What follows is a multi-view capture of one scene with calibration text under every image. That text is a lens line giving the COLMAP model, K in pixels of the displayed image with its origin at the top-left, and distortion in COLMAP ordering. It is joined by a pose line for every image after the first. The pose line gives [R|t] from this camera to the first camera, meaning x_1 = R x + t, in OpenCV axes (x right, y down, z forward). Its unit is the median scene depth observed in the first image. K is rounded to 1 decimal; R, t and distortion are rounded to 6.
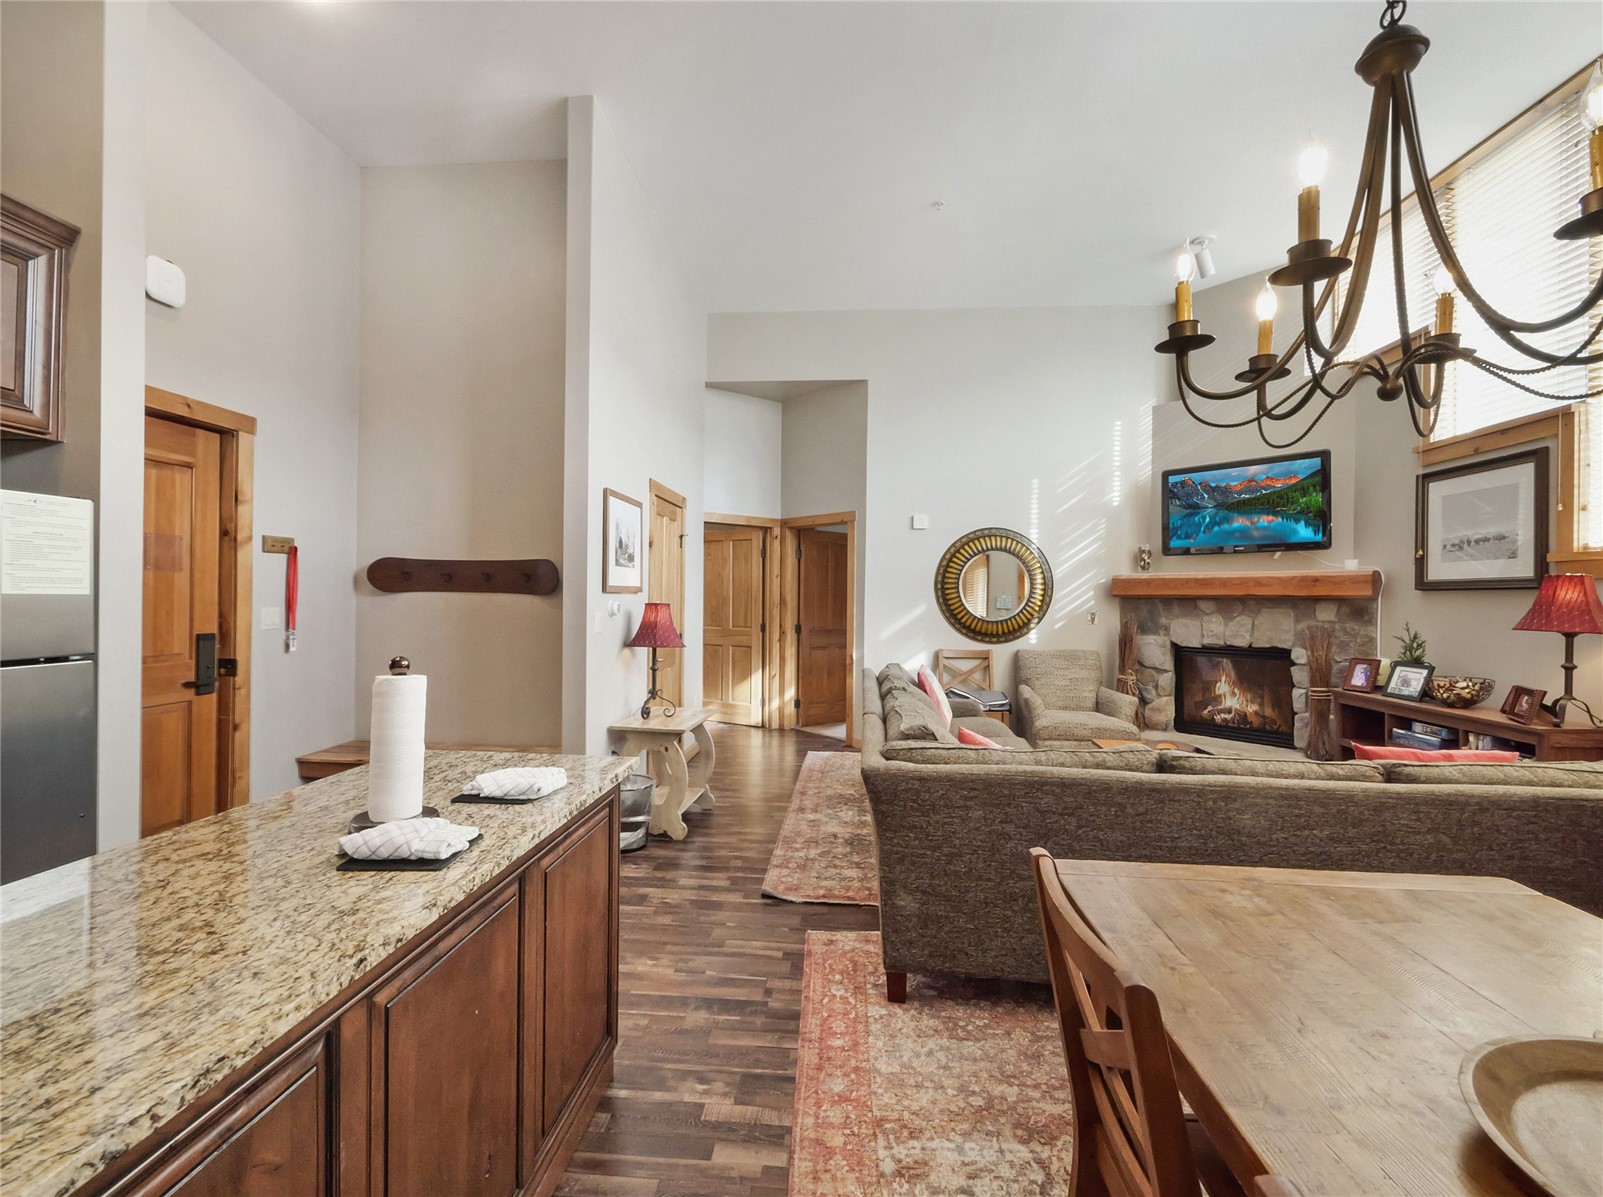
lens RADIAL K [[710.1, 0, 788.2], [0, 710.1, 597.7], [0, 0, 1]] dist [0.000582, -0.000886]
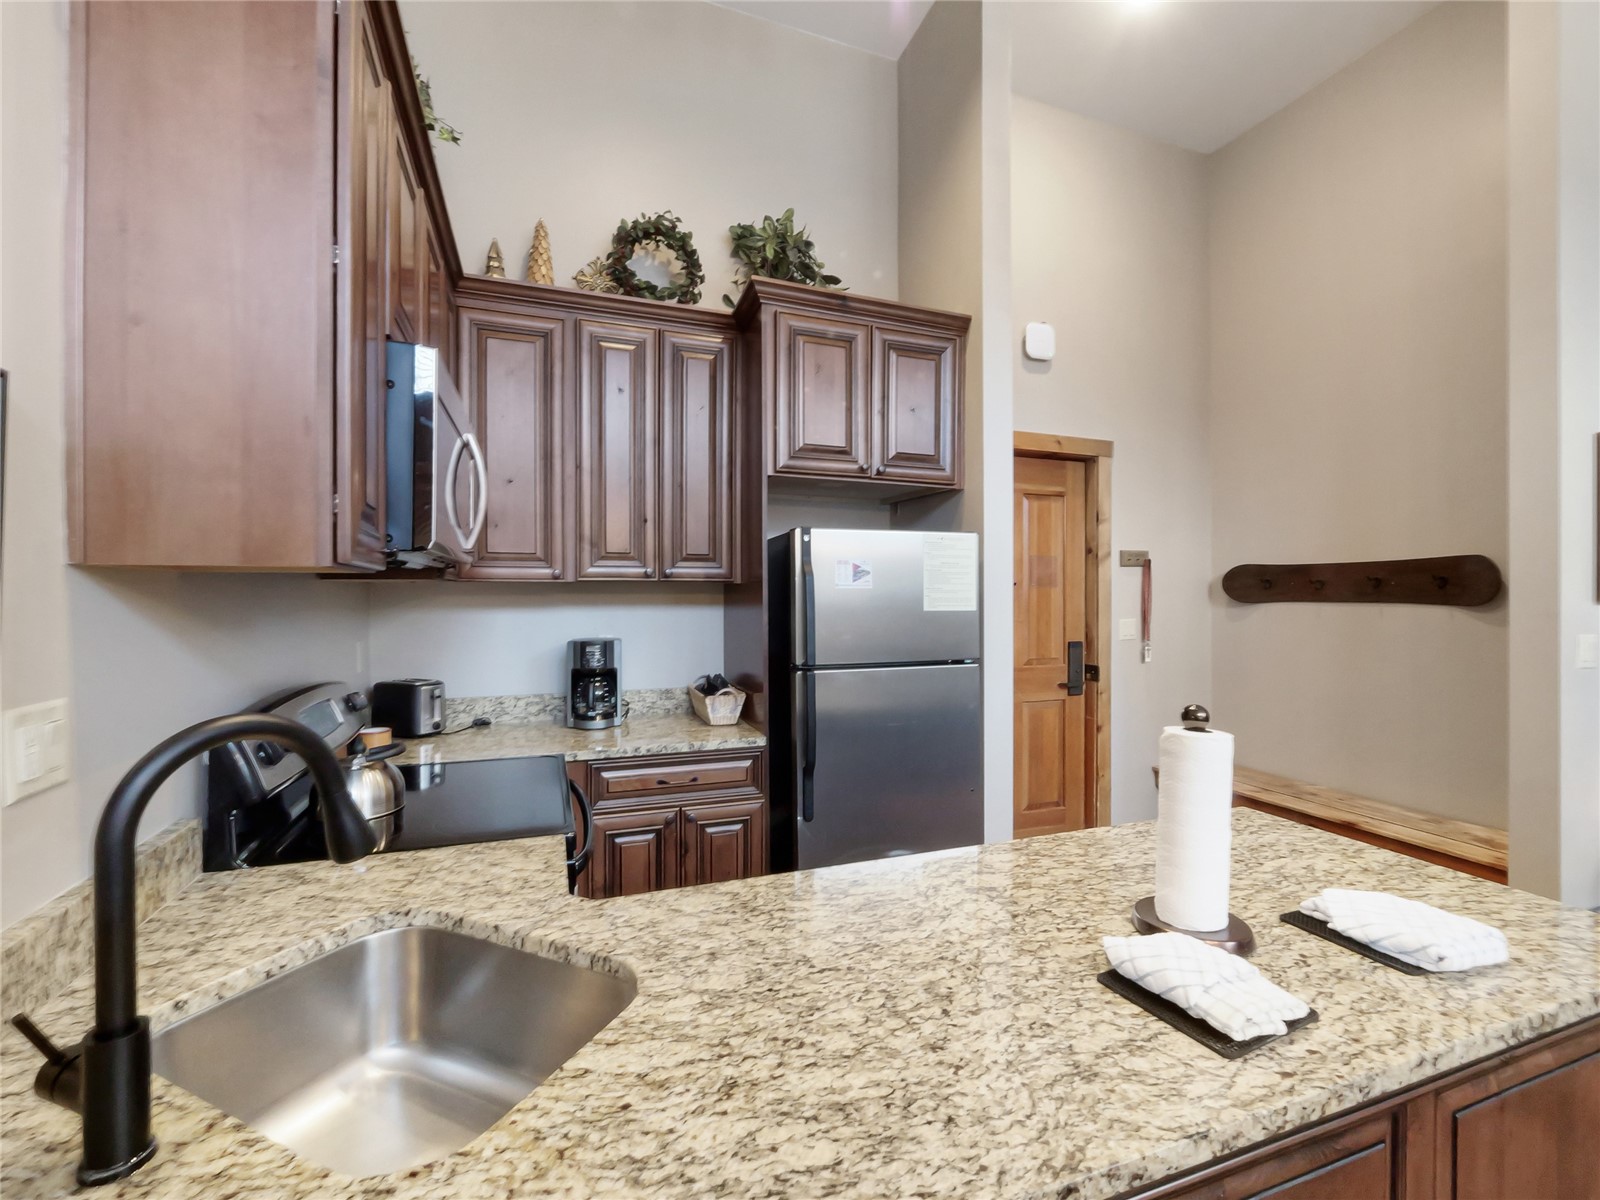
lens RADIAL K [[682.2, 0, 800.0], [0, 682.2, 600.0], [0, 0, 1]] dist [-0.001724, -0.000820]
pose [[0.436547, -0.007808, -0.899647, -0.076104], [0.004316, 0.999969, -0.006584, -0.021206], [0.899671, -0.001009, 0.436568, 0.281820]]
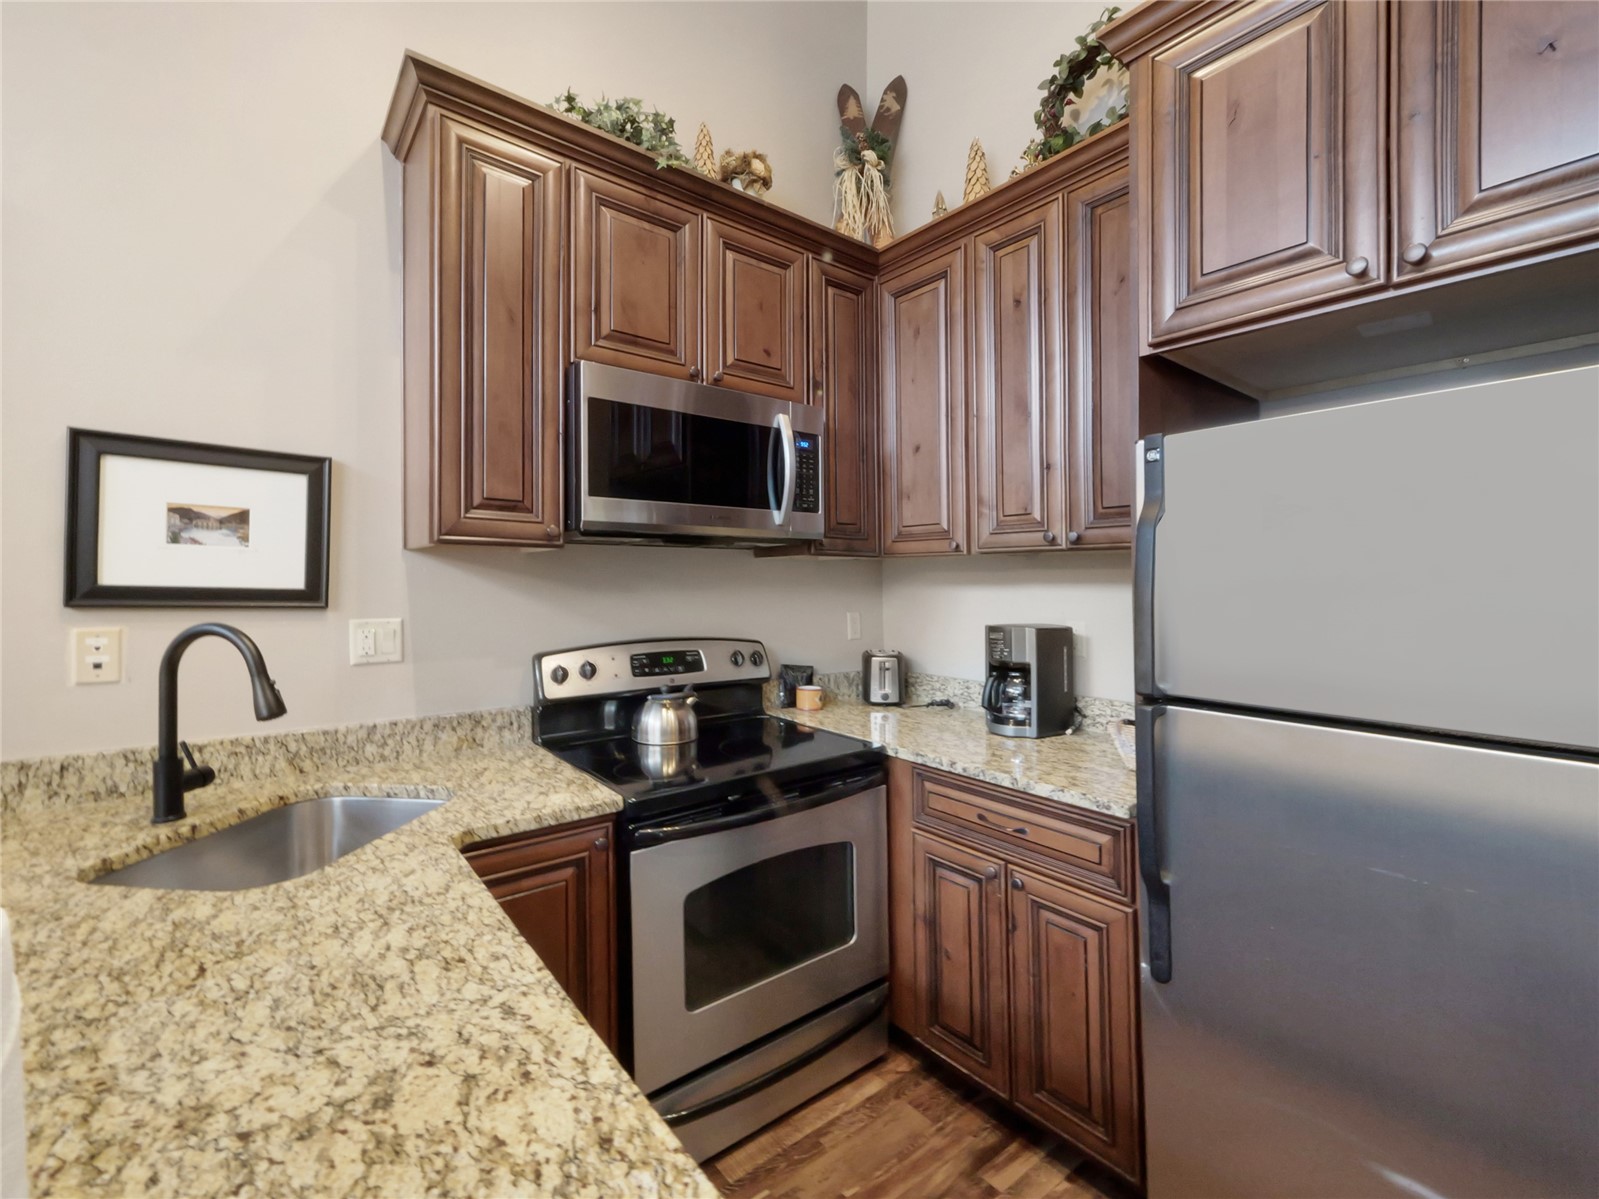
lens RADIAL K [[725.8, 0, 918.5], [0, 725.8, 602.2], [0, 0, 1]] dist [-0.003583, -0.001852]
pose [[-0.714105, 0.000410, -0.700038, -0.577304], [-0.014054, 0.999790, 0.014921, -0.002792], [0.699897, 0.020493, -0.713949, 1.270745]]
